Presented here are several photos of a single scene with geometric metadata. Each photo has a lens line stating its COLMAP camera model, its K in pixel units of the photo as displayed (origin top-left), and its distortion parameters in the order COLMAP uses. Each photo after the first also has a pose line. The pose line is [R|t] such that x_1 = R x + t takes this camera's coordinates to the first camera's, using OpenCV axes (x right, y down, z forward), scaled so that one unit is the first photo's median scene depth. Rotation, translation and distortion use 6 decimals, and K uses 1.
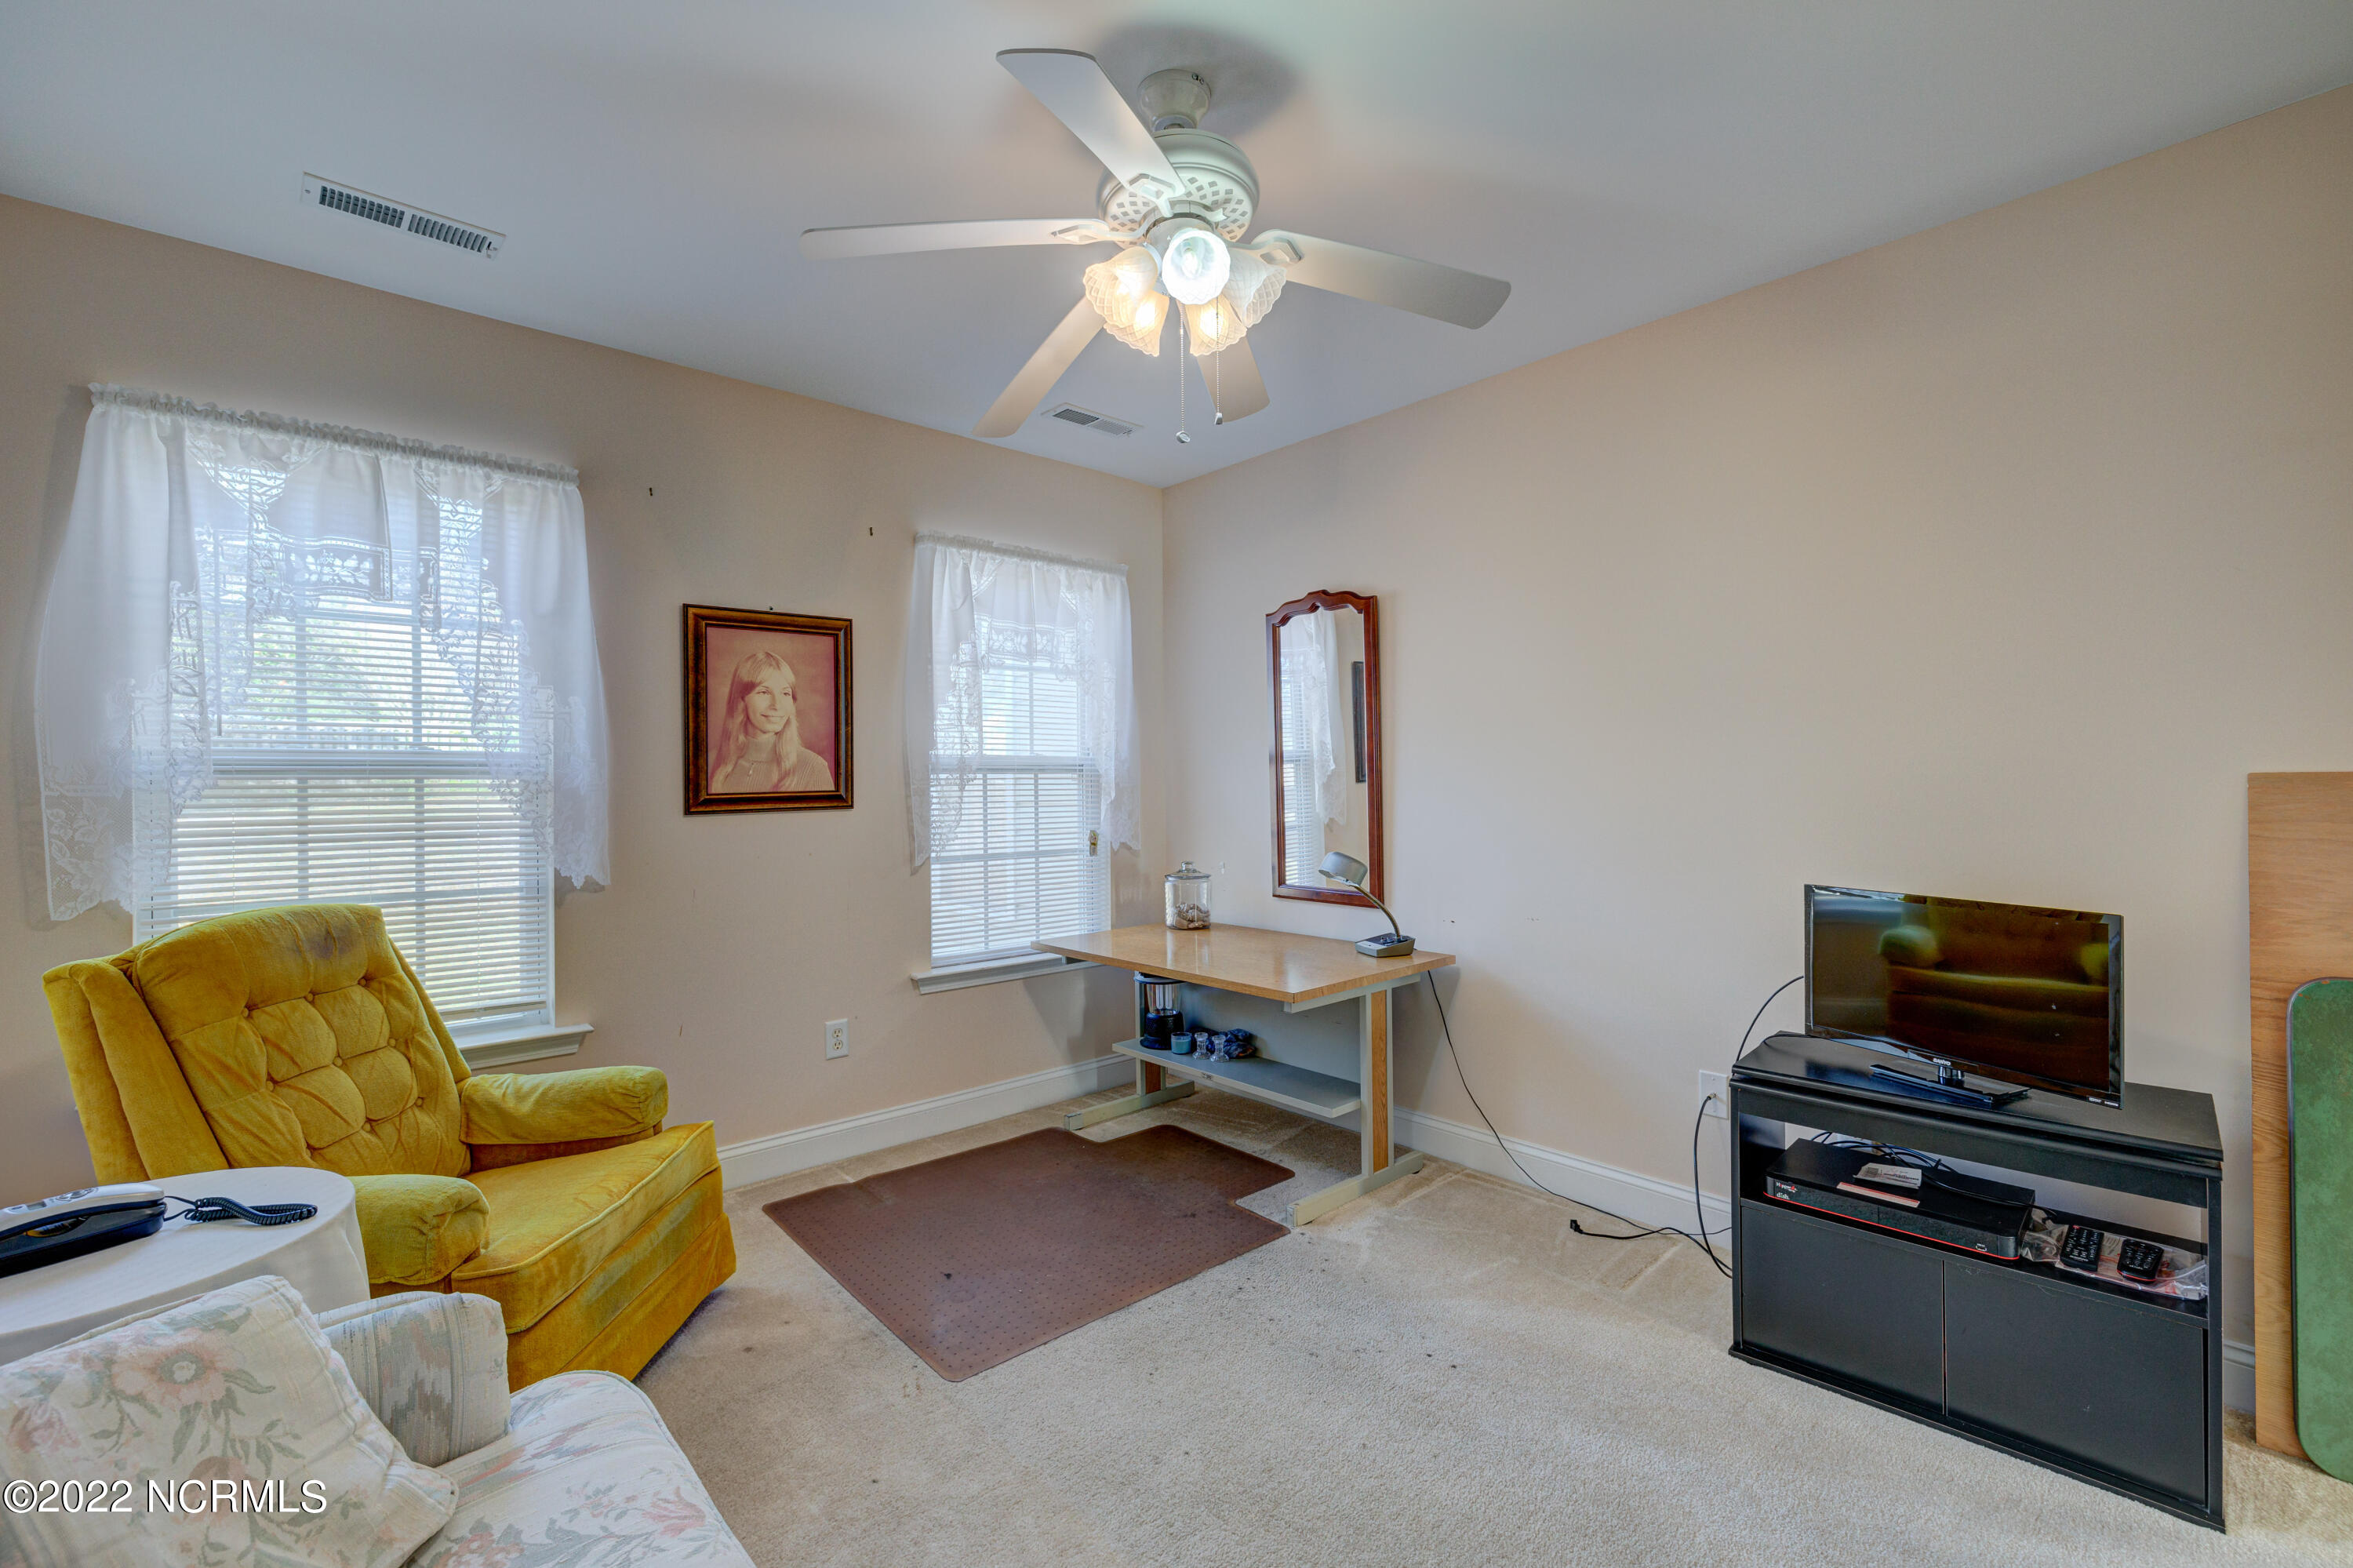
lens RADIAL K [[992.0, 0, 1167.8], [0, 992.0, 771.8], [0, 0, 1]] dist [-0.000107, 0.001030]
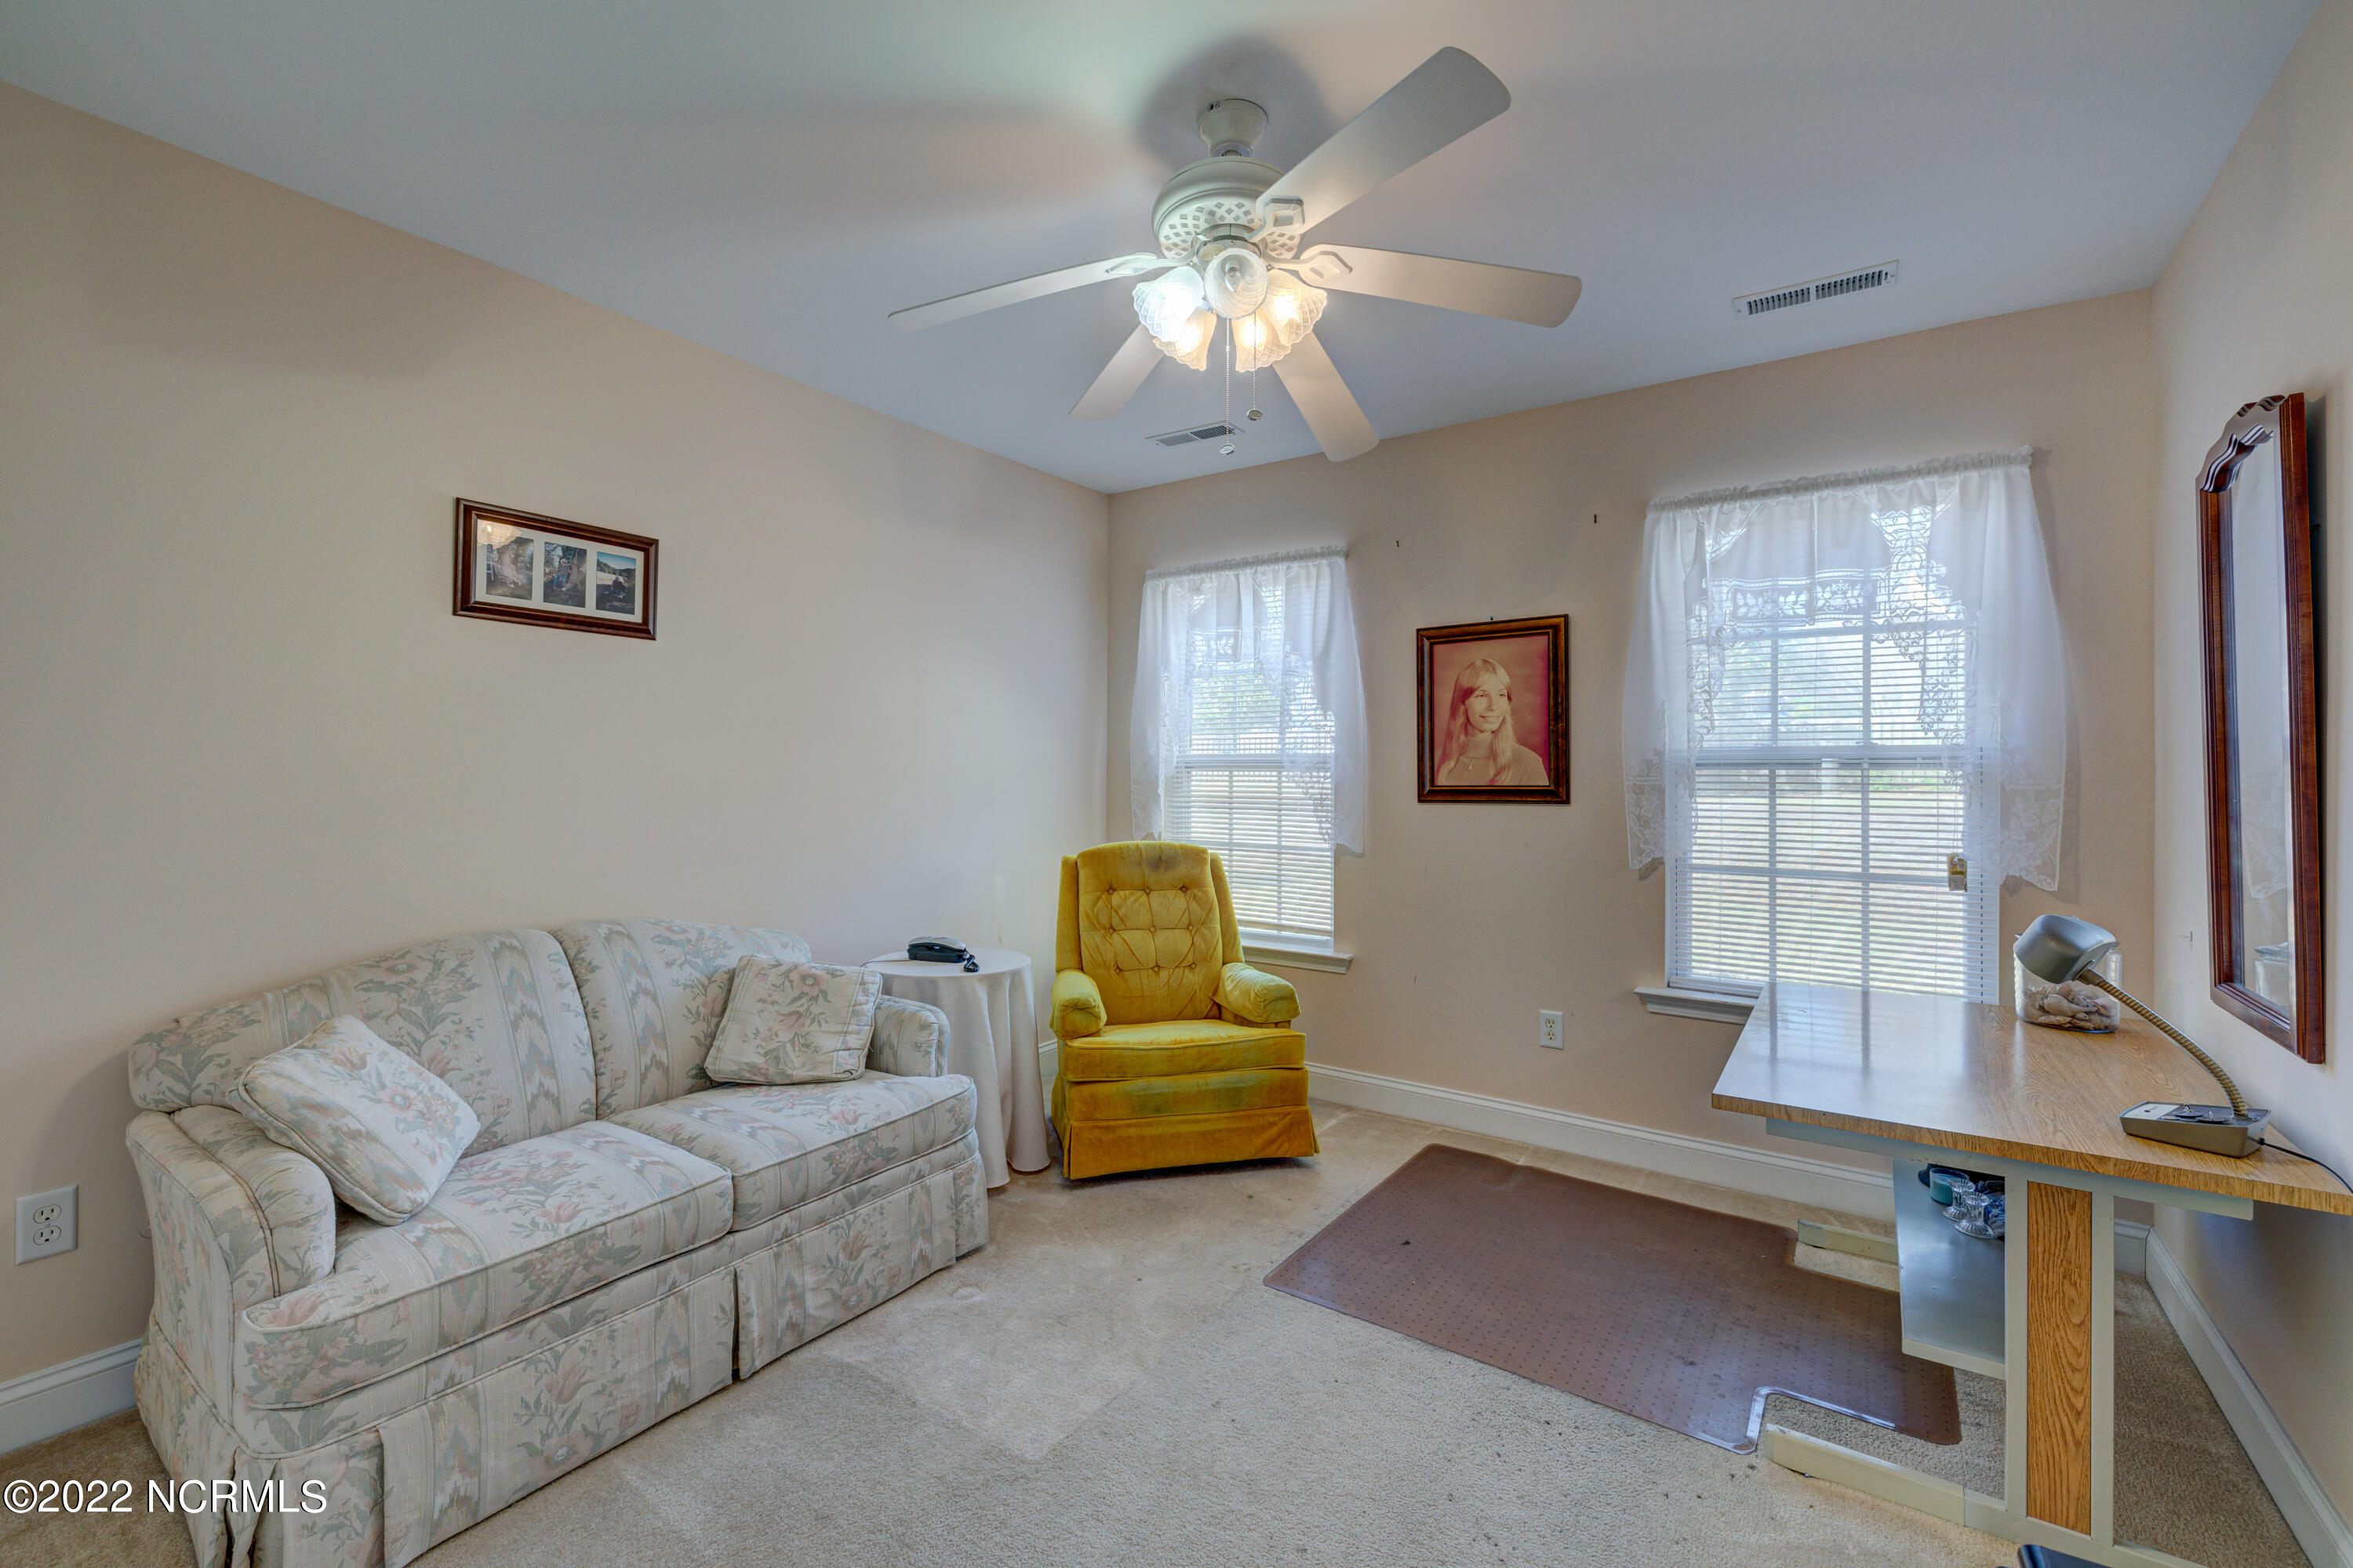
lens RADIAL K [[992.0, 0, 1173.4], [0, 992.0, 771.4], [0, 0, 1]] dist [-0.000107, 0.001030]
pose [[0.231696, 0.005993, -0.972770, 0.591786], [0.000390, 0.999980, 0.006254, -0.002285], [0.972788, -0.001829, 0.231689, 0.405630]]
